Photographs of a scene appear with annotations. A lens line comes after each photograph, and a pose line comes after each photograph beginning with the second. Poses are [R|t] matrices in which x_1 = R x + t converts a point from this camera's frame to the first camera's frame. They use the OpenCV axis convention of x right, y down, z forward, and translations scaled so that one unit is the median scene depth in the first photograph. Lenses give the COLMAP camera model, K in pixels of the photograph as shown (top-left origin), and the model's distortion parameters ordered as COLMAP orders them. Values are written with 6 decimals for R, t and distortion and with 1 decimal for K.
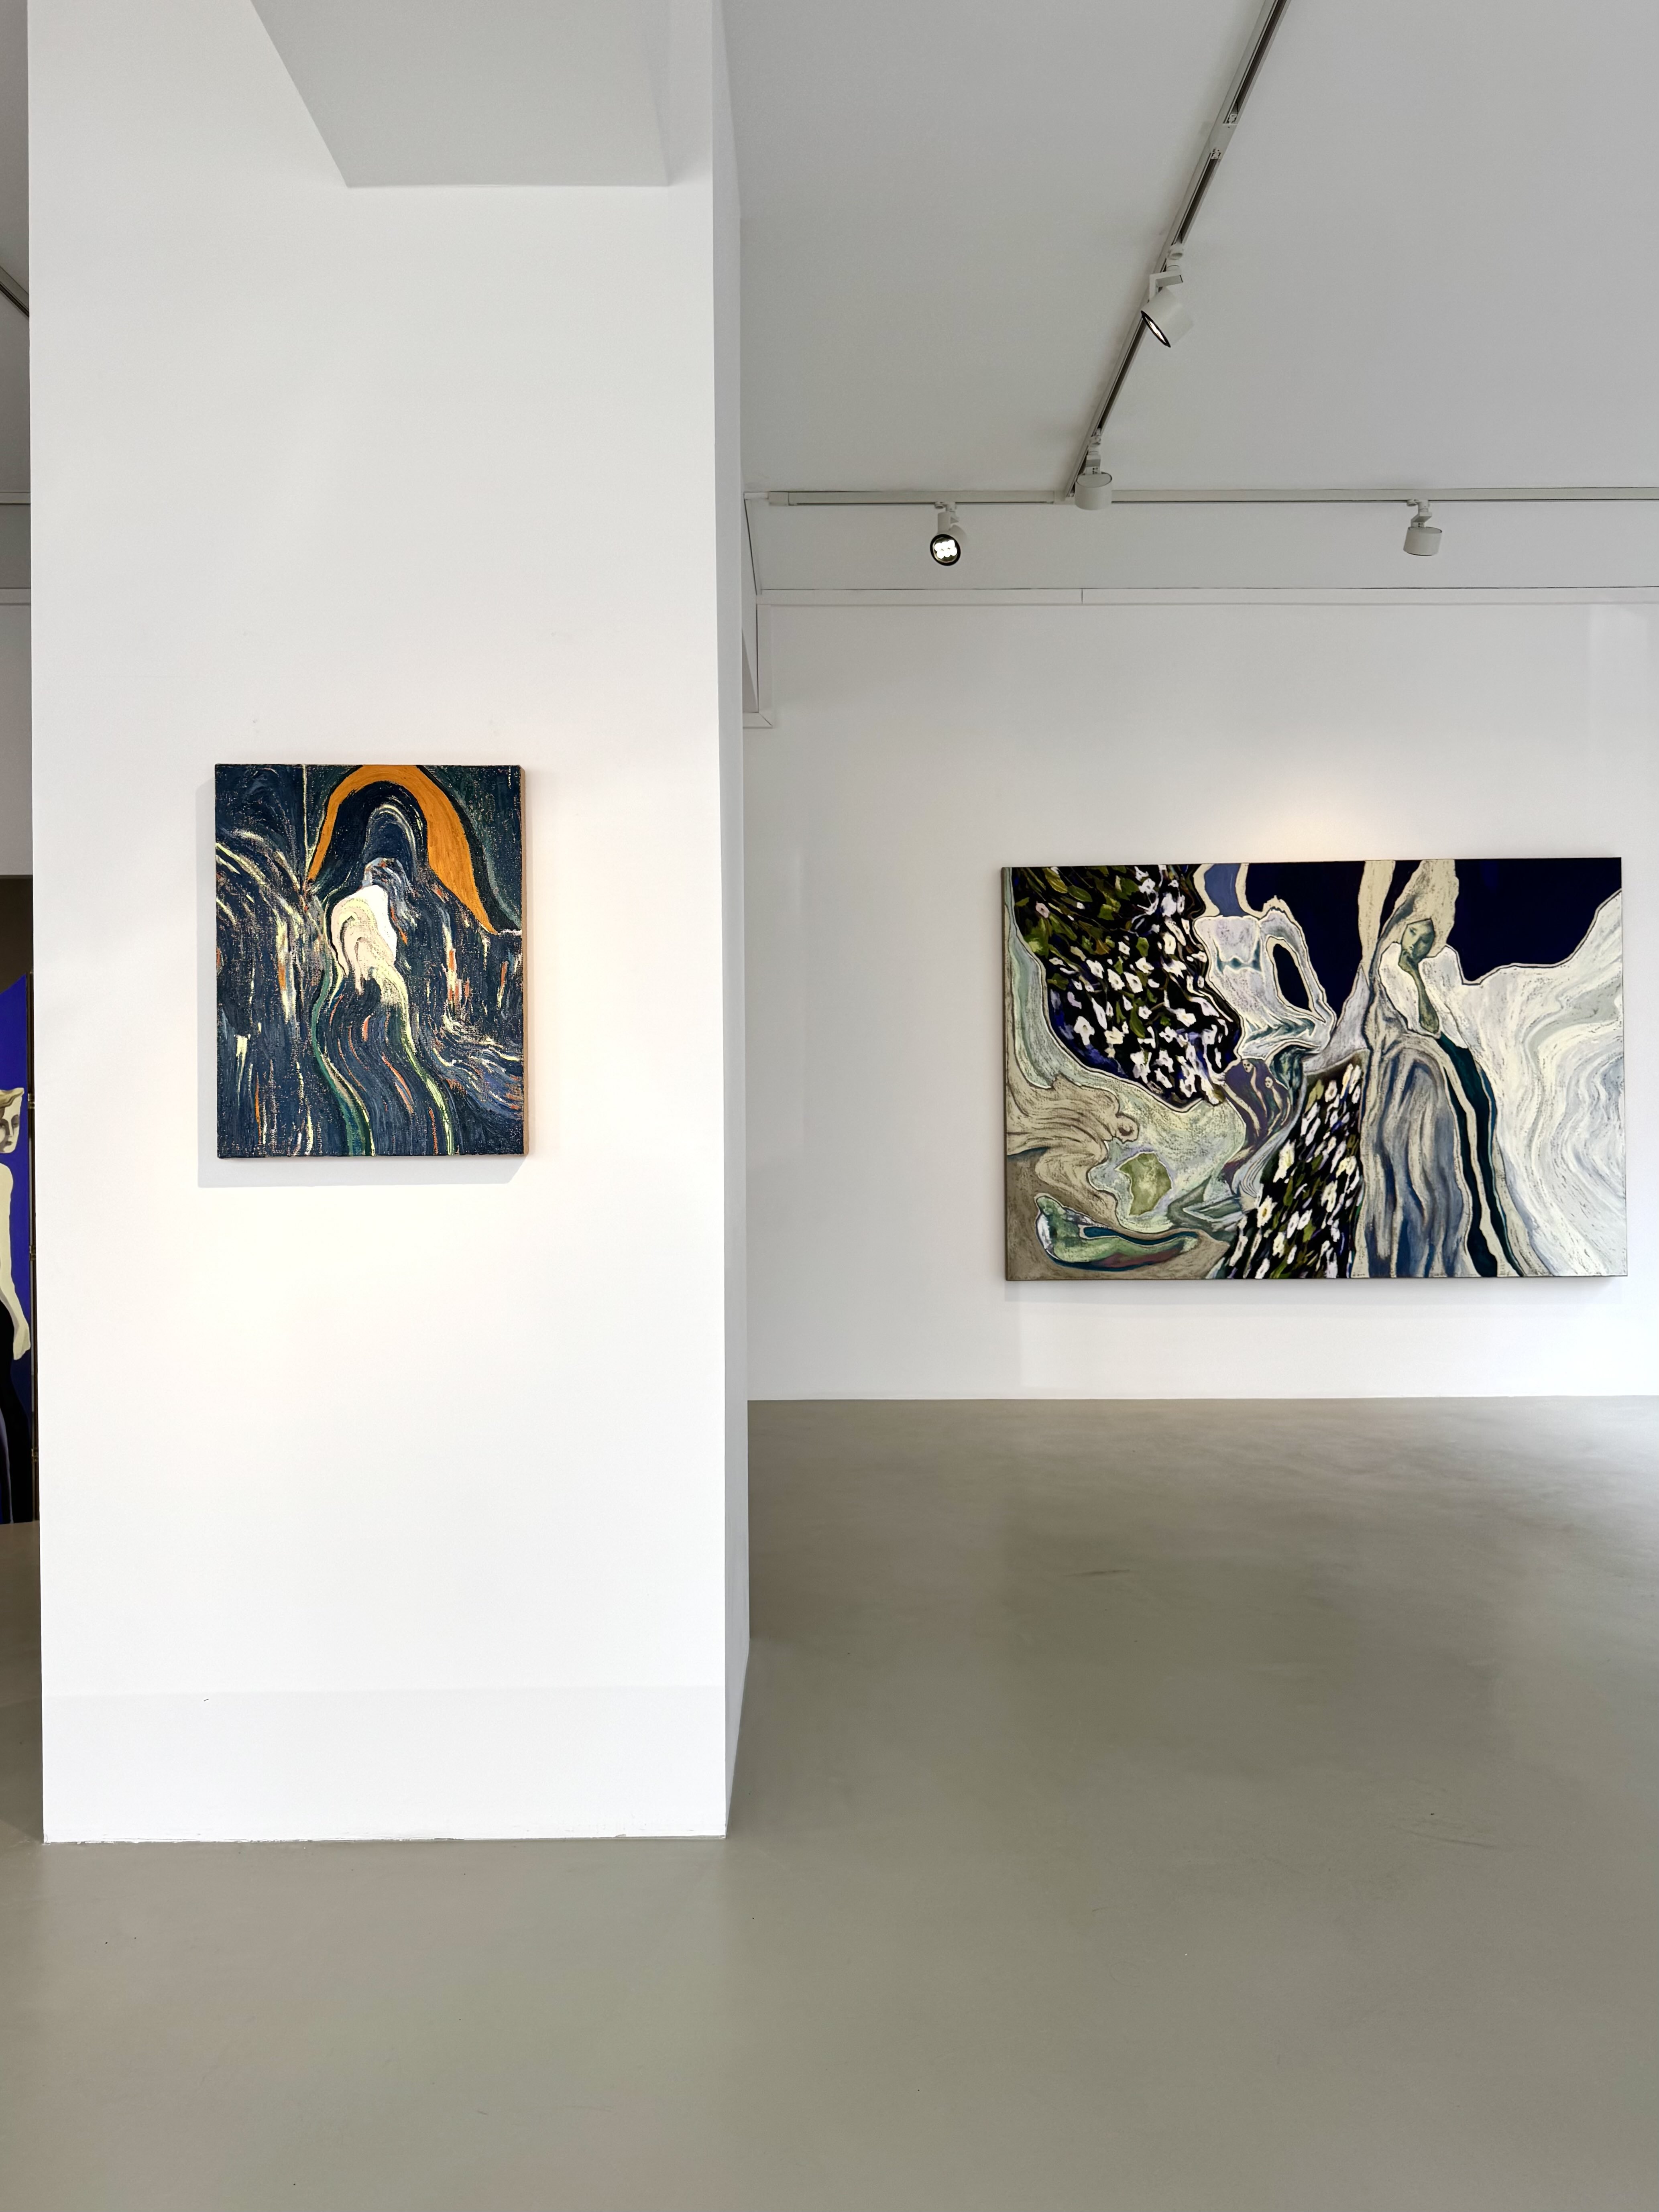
lens RADIAL K [[1574.3, 0, 783.3], [0, 1574.3, 1099.1], [0, 0, 1]] dist [0.069635, -0.089311]
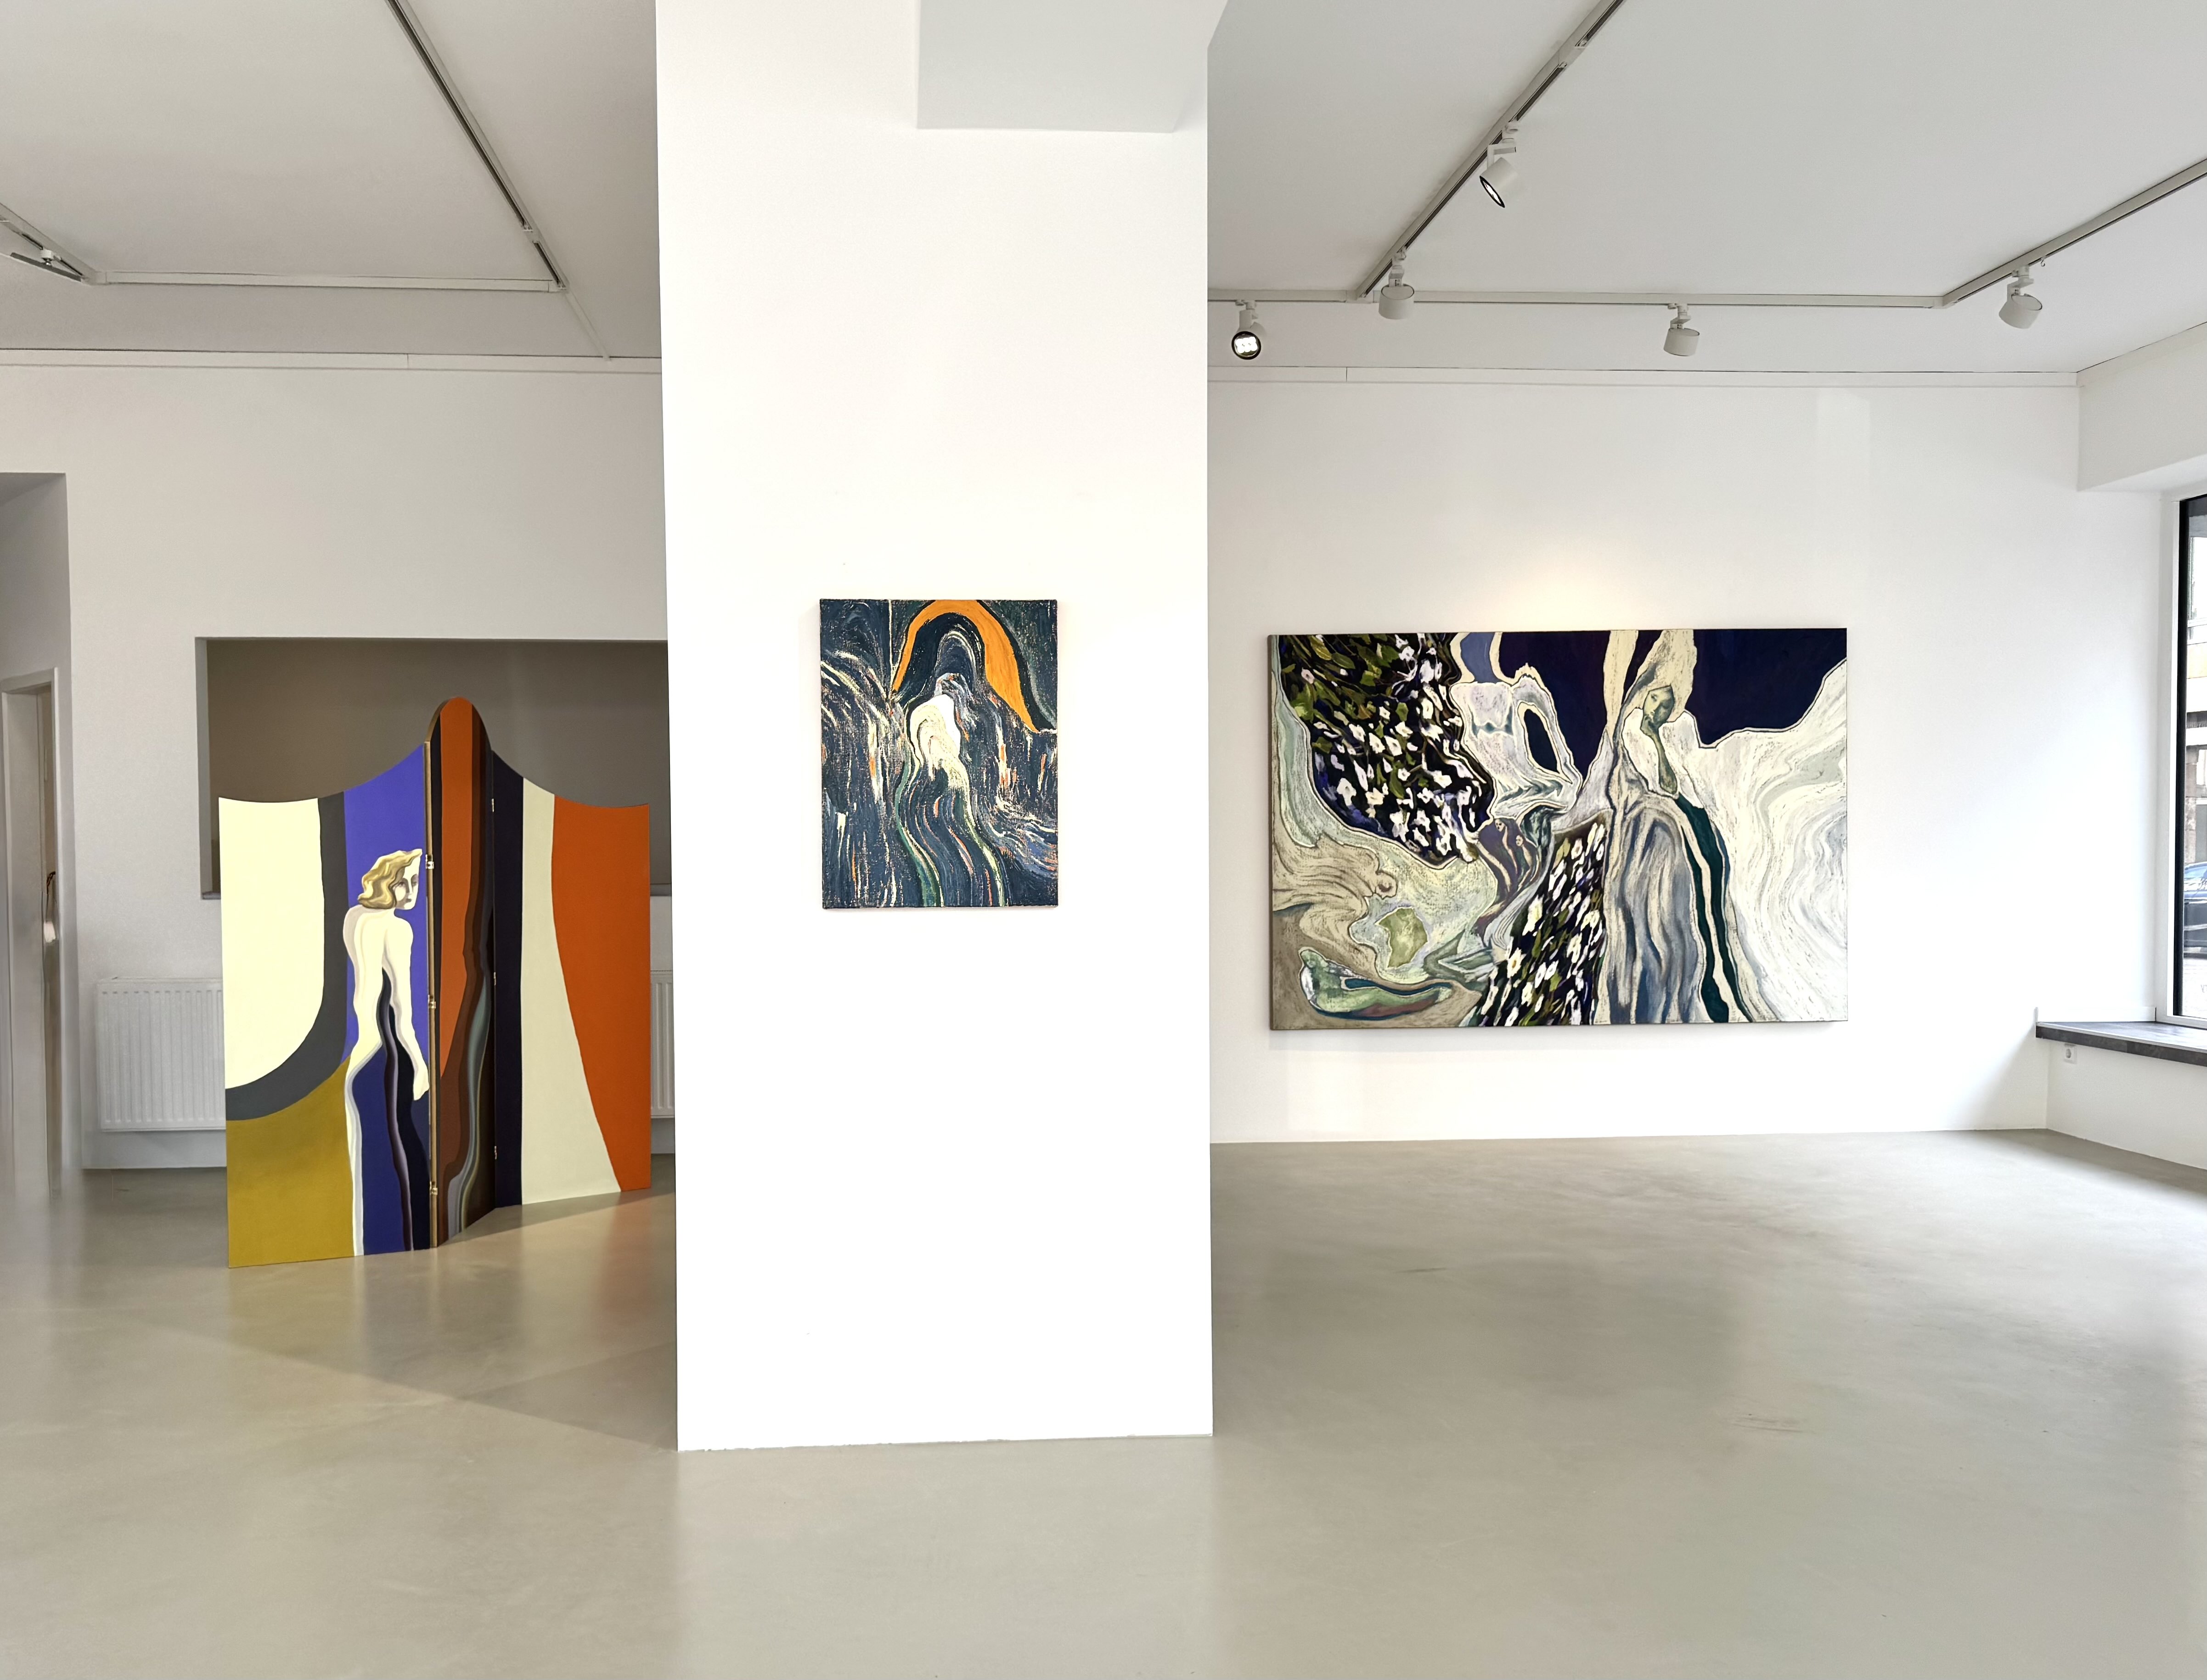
lens RADIAL K [[1820.8, 0, 955.2], [0, 1820.8, 902.0], [0, 0, 1]] dist [0.088652, -0.091989]
pose [[0.998112, -0.003088, 0.061348, -0.175909], [0.001428, 0.999632, 0.027092, -0.004128], [-0.061409, -0.026953, 0.997749, -0.242313]]
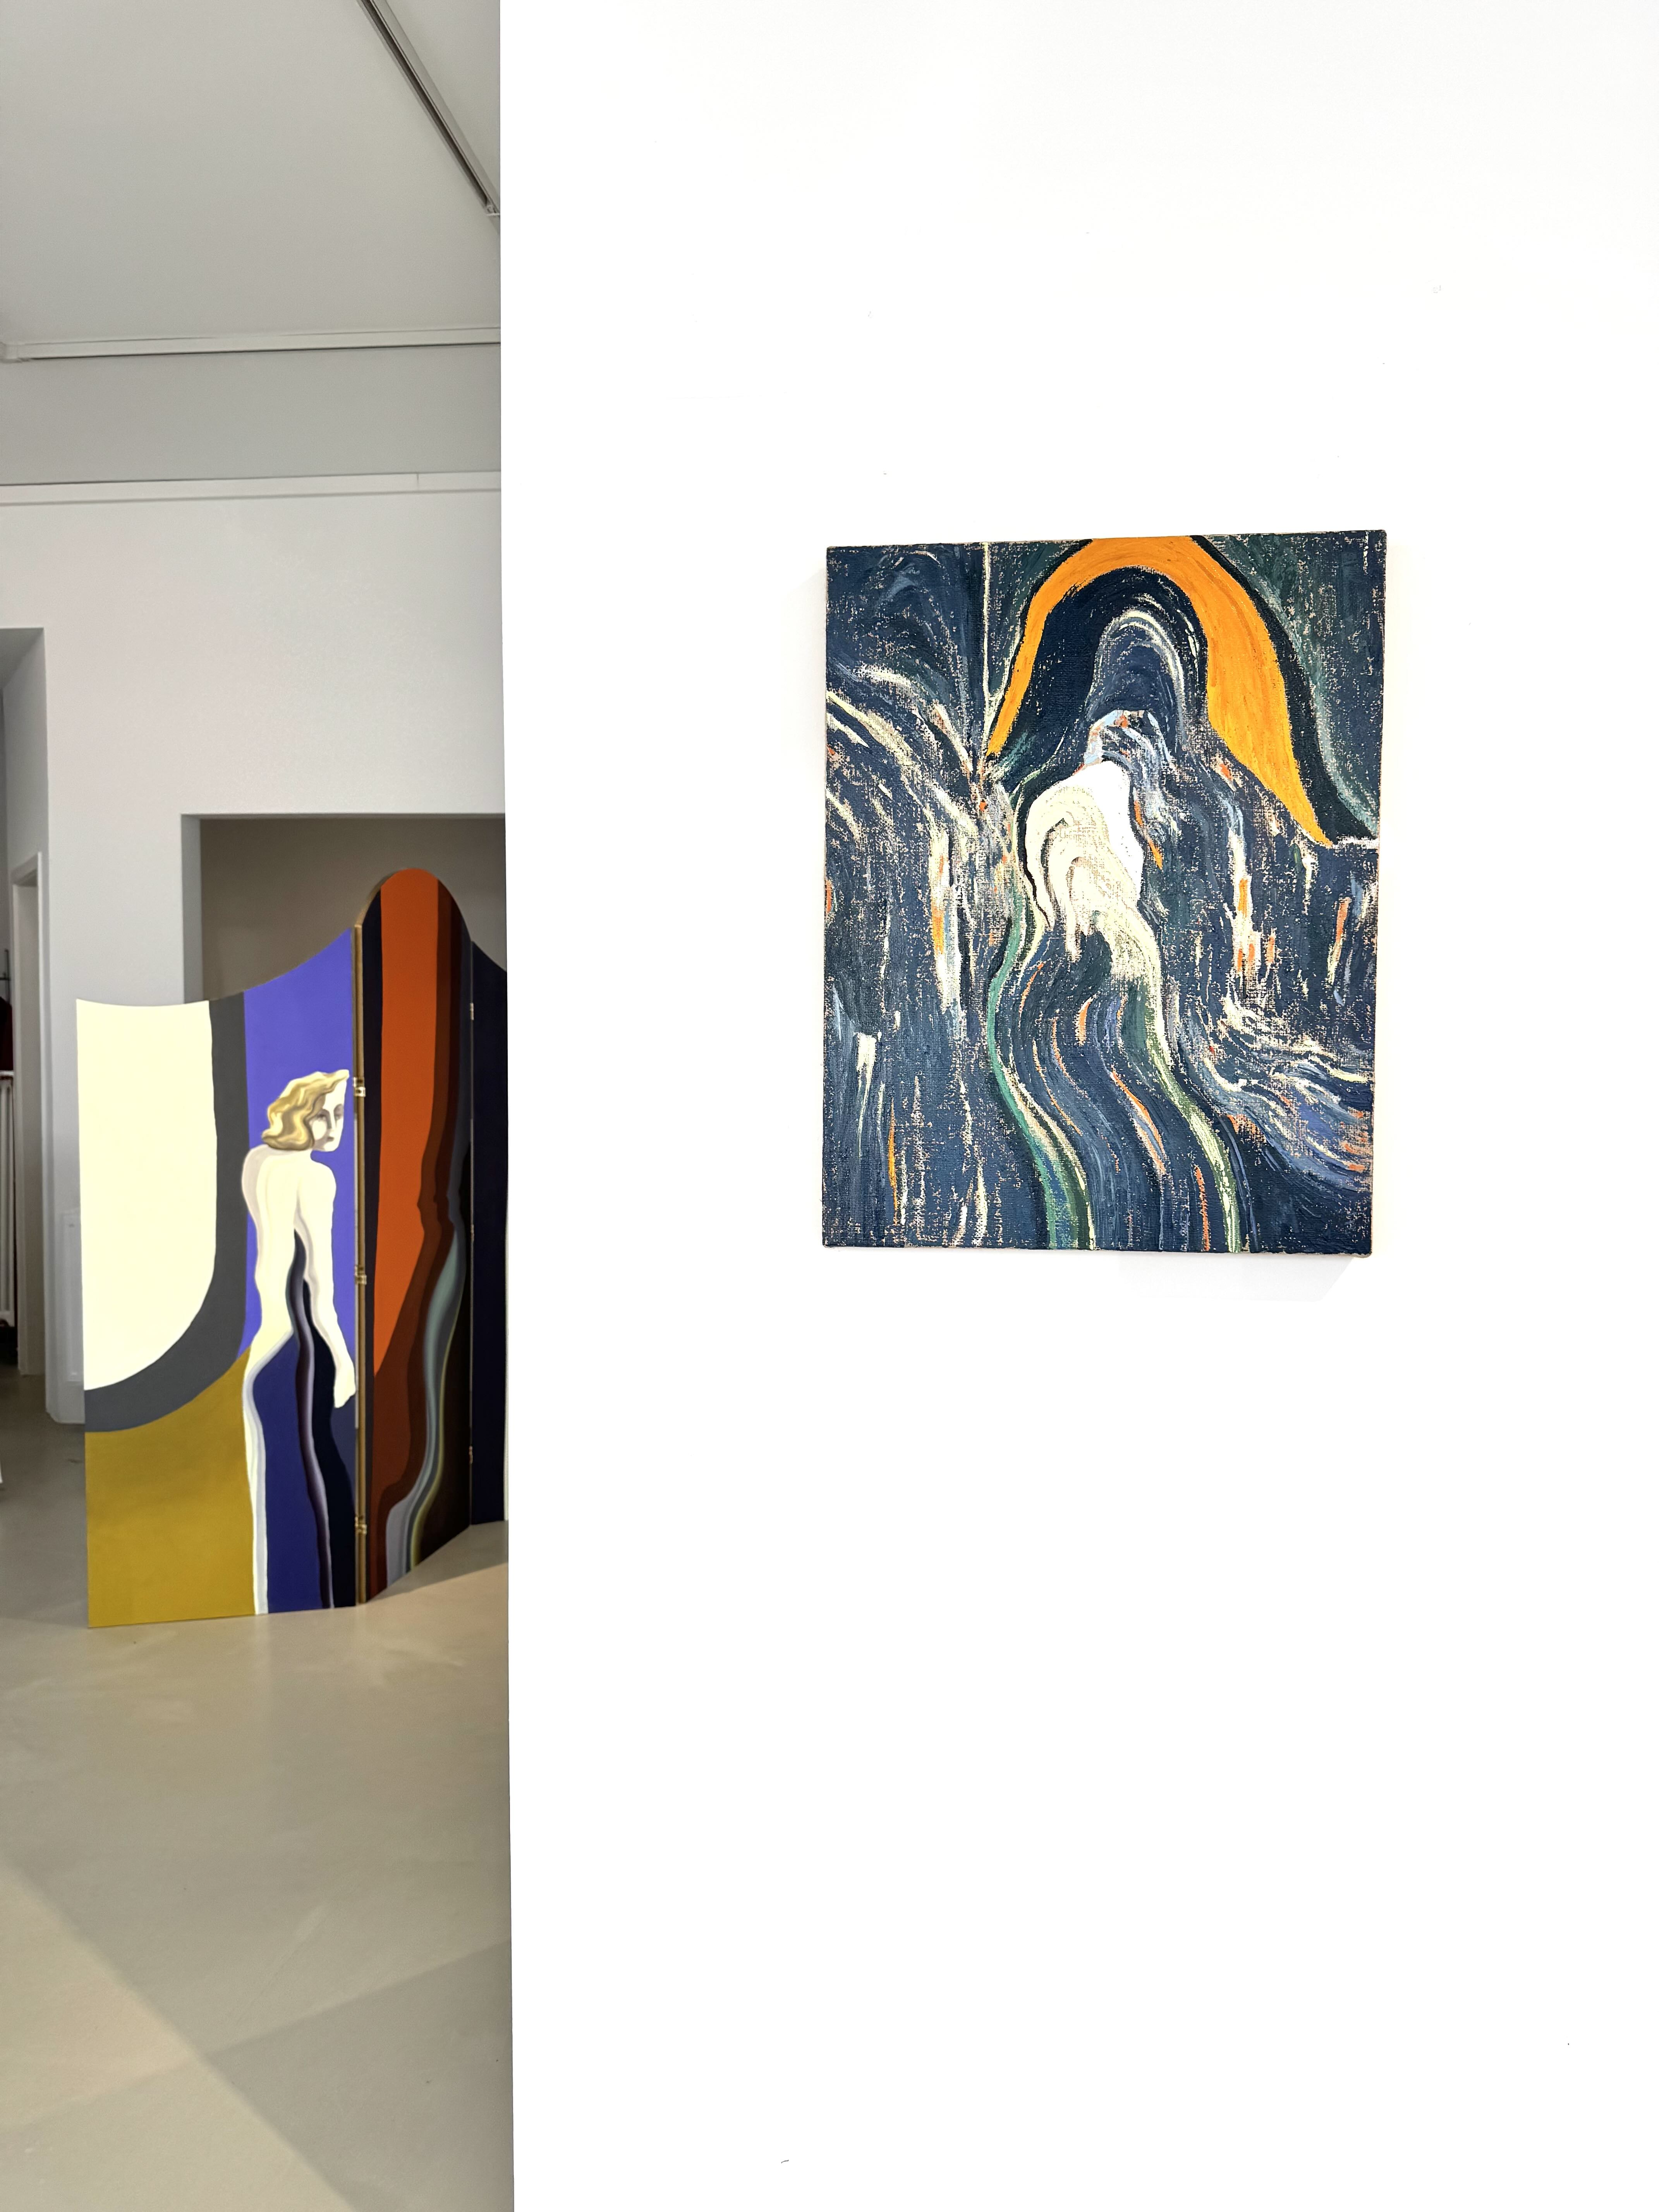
lens RADIAL K [[1574.3, 0, 746.8], [0, 1574.3, 1133.4], [0, 0, 1]] dist [0.069635, -0.089311]
pose [[0.991053, 0.014951, -0.132630, -0.159337], [-0.007888, 0.998530, 0.053626, -0.017810], [0.133237, -0.052100, 0.989714, 0.222639]]
